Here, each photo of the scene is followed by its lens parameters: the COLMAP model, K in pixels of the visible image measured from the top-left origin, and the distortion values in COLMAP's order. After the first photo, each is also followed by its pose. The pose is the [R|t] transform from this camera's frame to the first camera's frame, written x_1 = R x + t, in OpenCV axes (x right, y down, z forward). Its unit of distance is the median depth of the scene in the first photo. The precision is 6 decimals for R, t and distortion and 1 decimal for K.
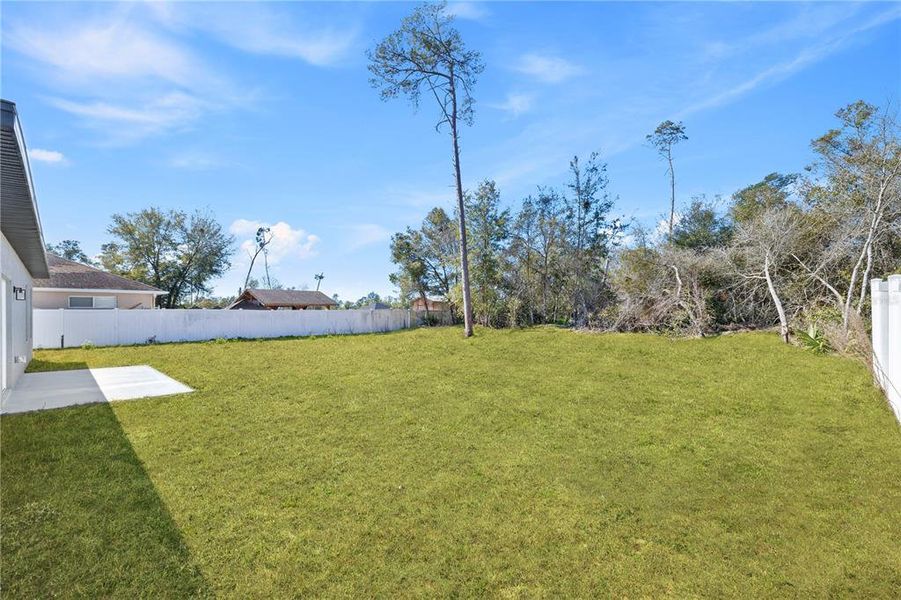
lens RADIAL K [[389.0, 0, 451.0], [0, 389.0, 313.9], [0, 0, 1]] dist [0.003643, 0.000740]
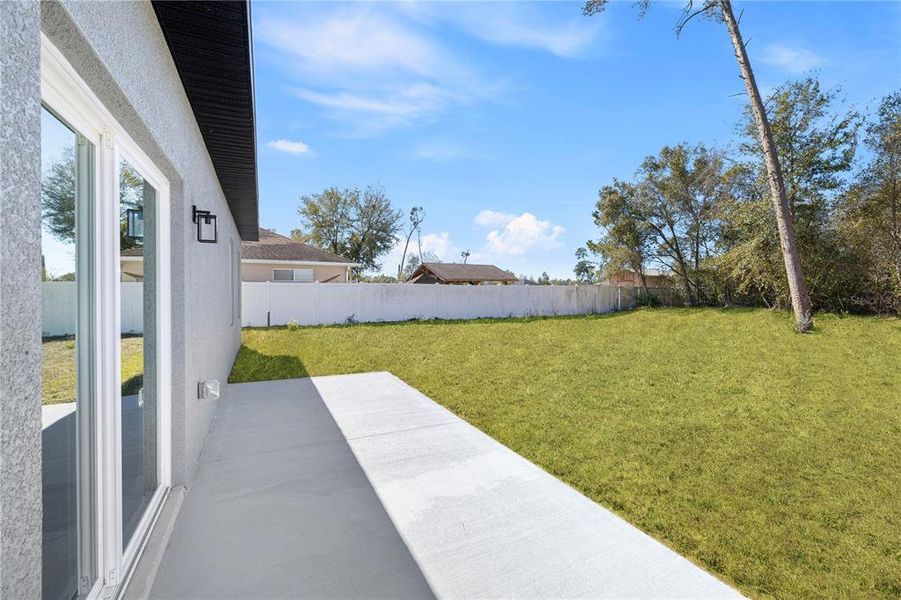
lens RADIAL K [[394.6, 0, 450.5], [0, 394.6, 300.0], [0, 0, 1]] dist [0.002281, 0.000184]
pose [[0.942582, 0.016299, -0.333578, -0.154500], [-0.009520, 0.999714, 0.021945, 0.002431], [0.333840, -0.017509, 0.942467, 0.148075]]
